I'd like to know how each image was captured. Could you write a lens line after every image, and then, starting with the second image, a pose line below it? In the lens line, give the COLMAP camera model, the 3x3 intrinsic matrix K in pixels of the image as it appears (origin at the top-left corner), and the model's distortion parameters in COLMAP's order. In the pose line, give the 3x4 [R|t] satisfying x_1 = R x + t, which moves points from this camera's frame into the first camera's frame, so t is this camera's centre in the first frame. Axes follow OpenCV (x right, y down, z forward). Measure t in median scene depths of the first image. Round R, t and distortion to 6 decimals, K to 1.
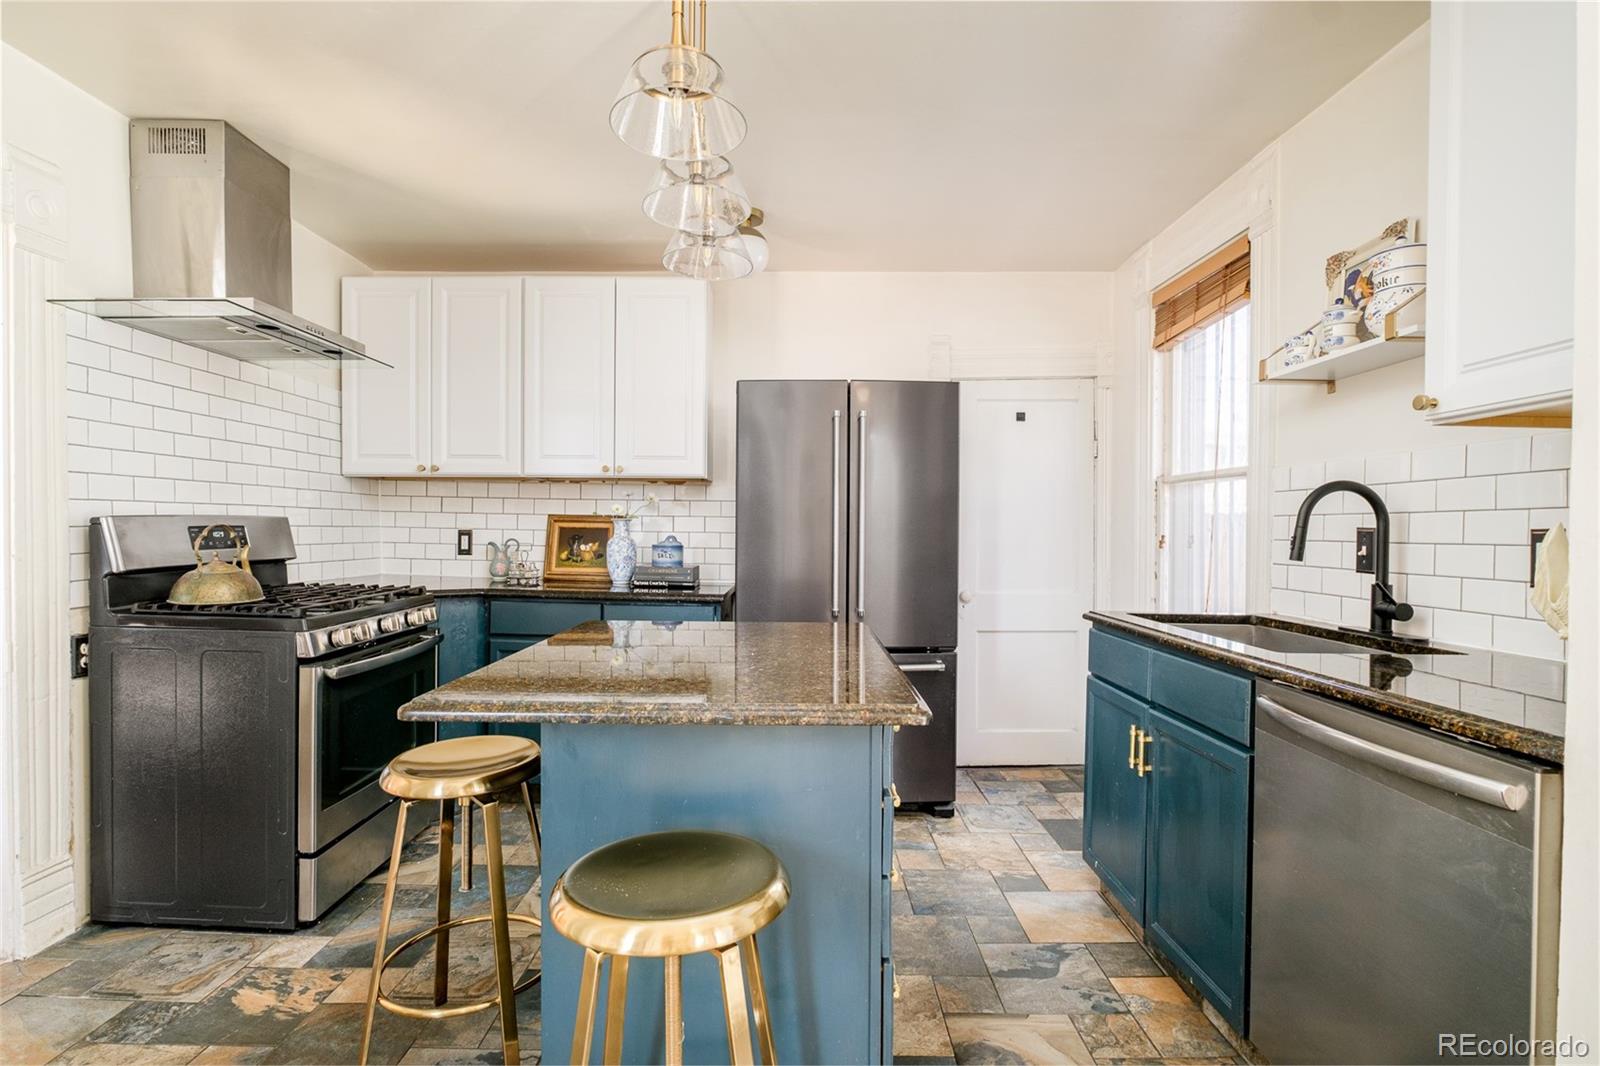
lens RADIAL K [[755.9, 0, 800.0], [0, 755.9, 533.0], [0, 0, 1]] dist [0.000133, 0.000045]
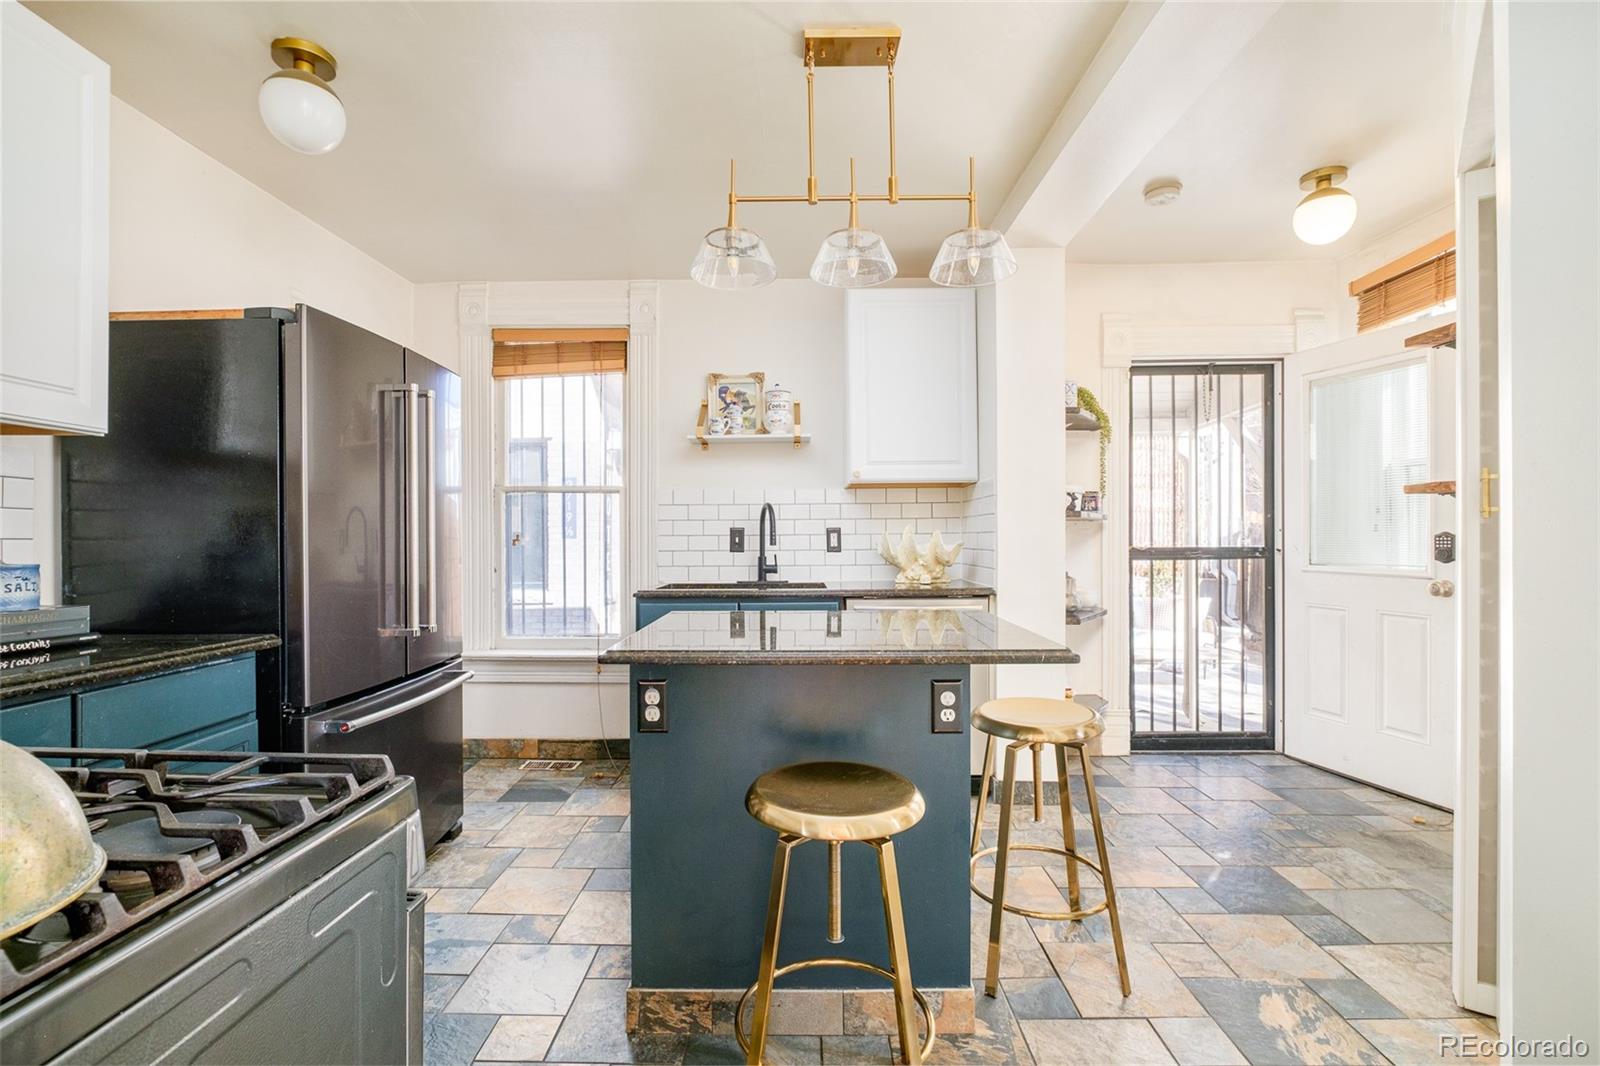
lens RADIAL K [[766.8, 0, 800.0], [0, 766.8, 533.0], [0, 0, 1]] dist [-0.000158, -0.000054]
pose [[0.010053, -0.006159, 0.999931, -1.116702], [0.014440, 0.999878, 0.006013, -0.002902], [-0.999845, 0.014378, 0.010141, 0.814375]]
